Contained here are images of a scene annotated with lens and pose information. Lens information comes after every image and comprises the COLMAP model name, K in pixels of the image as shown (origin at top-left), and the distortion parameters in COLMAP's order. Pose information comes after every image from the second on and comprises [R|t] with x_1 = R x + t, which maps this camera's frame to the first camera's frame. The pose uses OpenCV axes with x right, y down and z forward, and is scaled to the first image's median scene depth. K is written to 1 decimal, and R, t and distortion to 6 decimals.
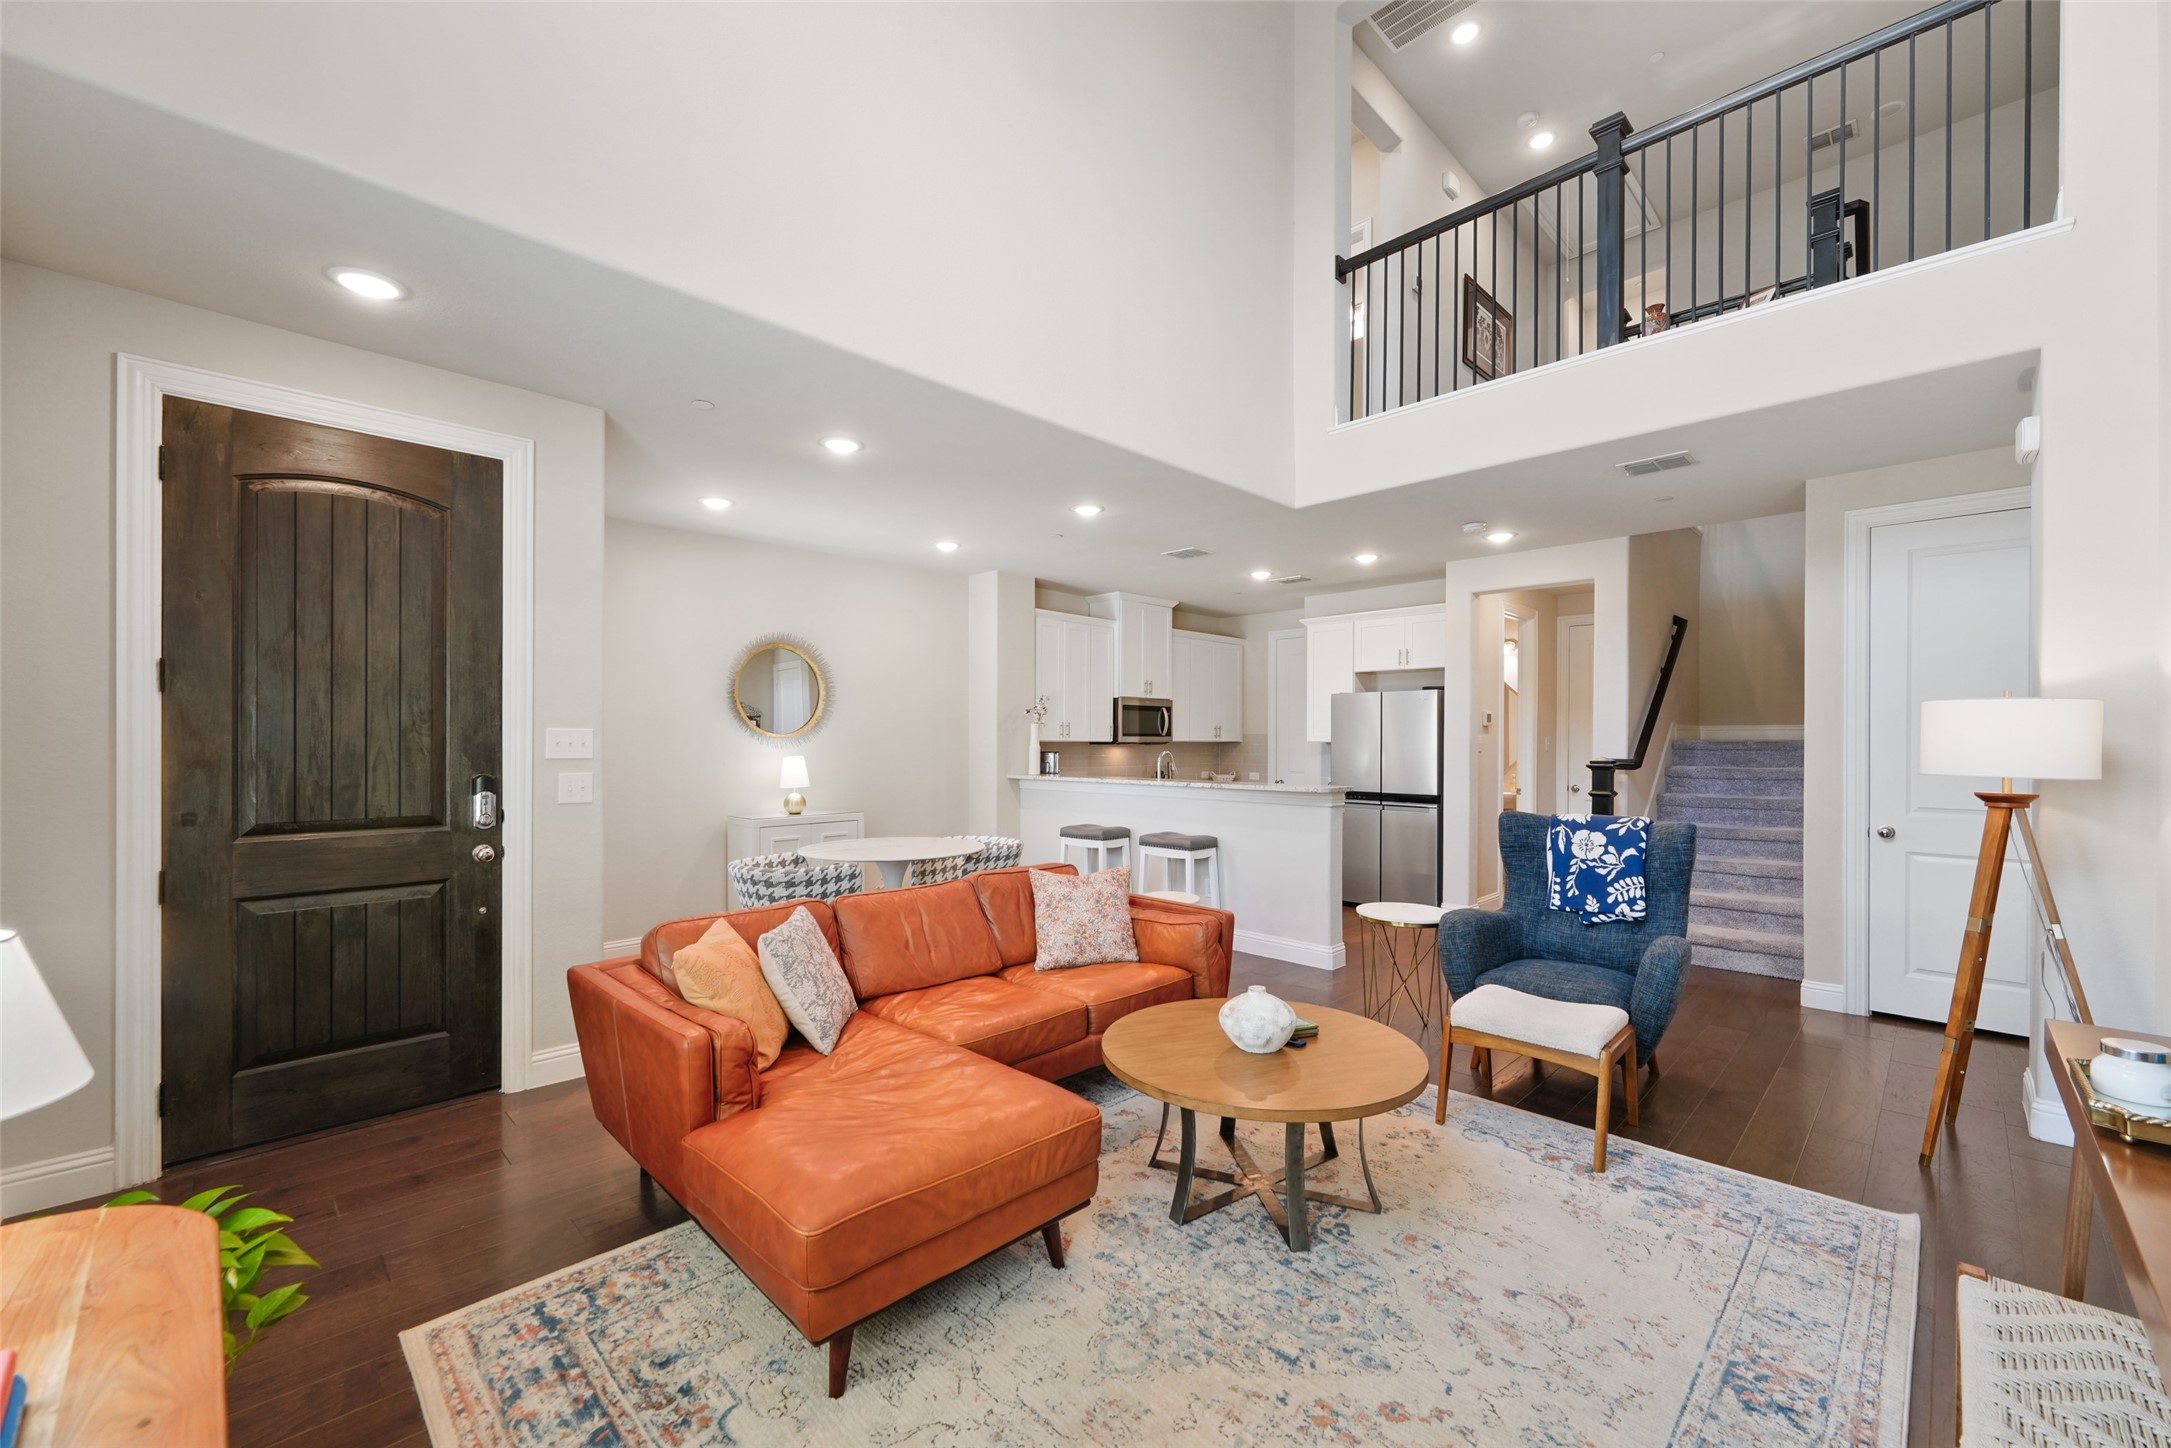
lens RADIAL K [[871.6, 0, 1074.9], [0, 871.6, 741.1], [0, 0, 1]] dist [0.000568, 0.000137]
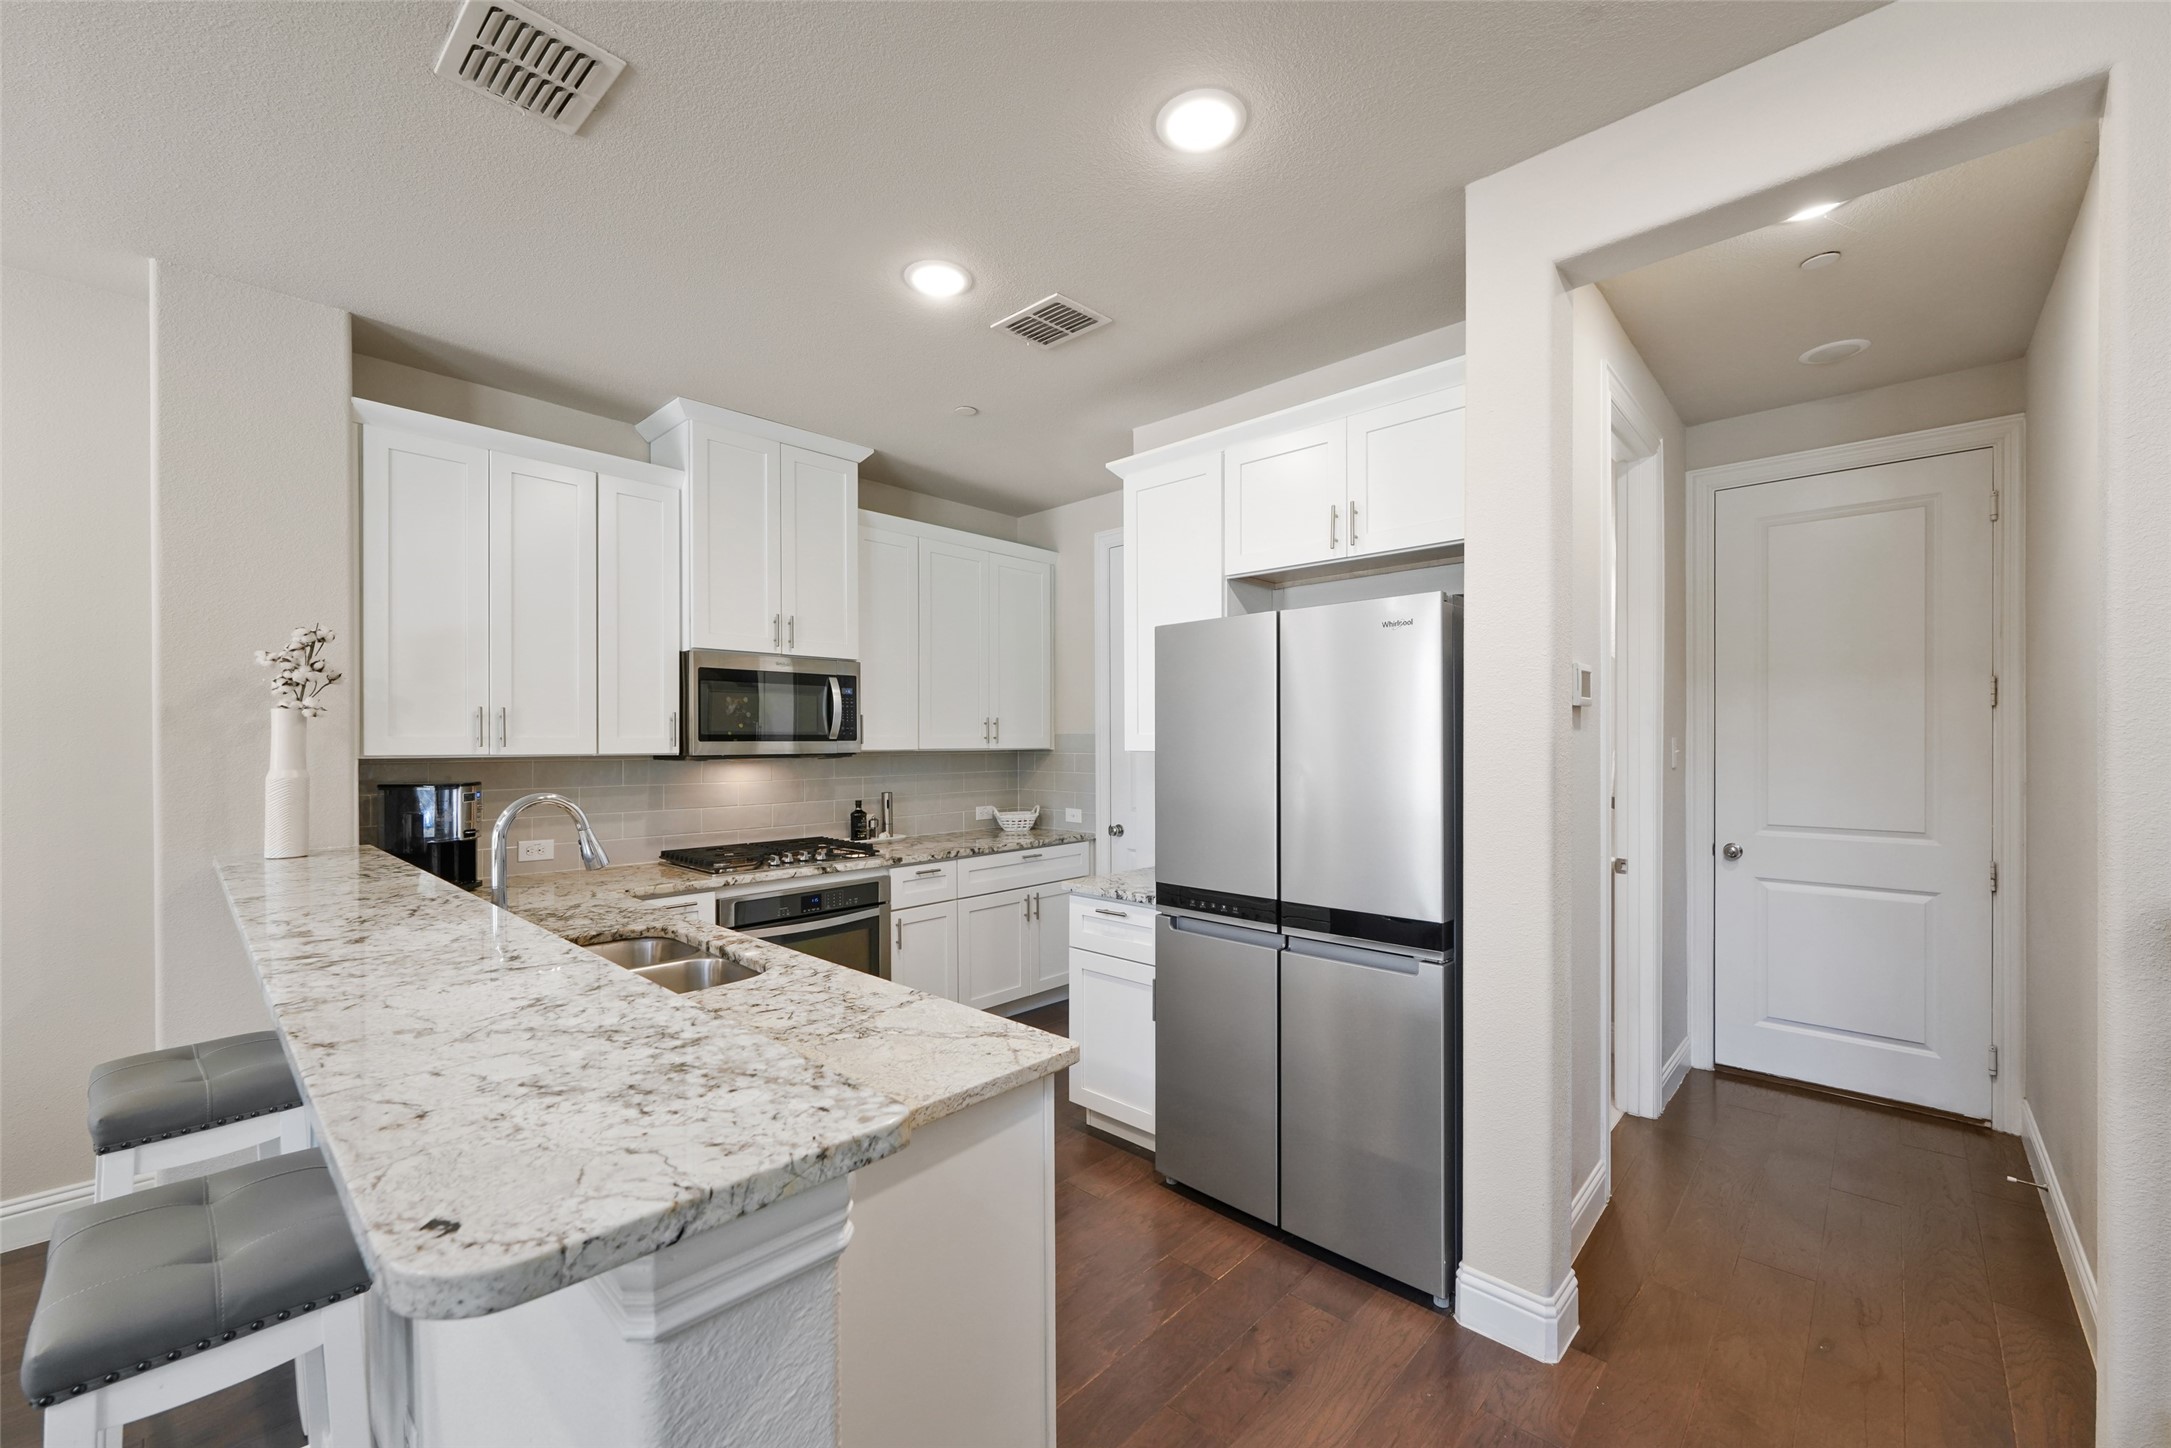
lens RADIAL K [[871.6, 0, 1074.9], [0, 871.6, 741.1], [0, 0, 1]] dist [0.000568, 0.000137]
pose [[0.999553, -0.006760, 0.029129, 0.466476], [0.006728, 0.999977, 0.001192, -0.010314], [-0.029137, -0.000996, 0.999575, 1.174133]]
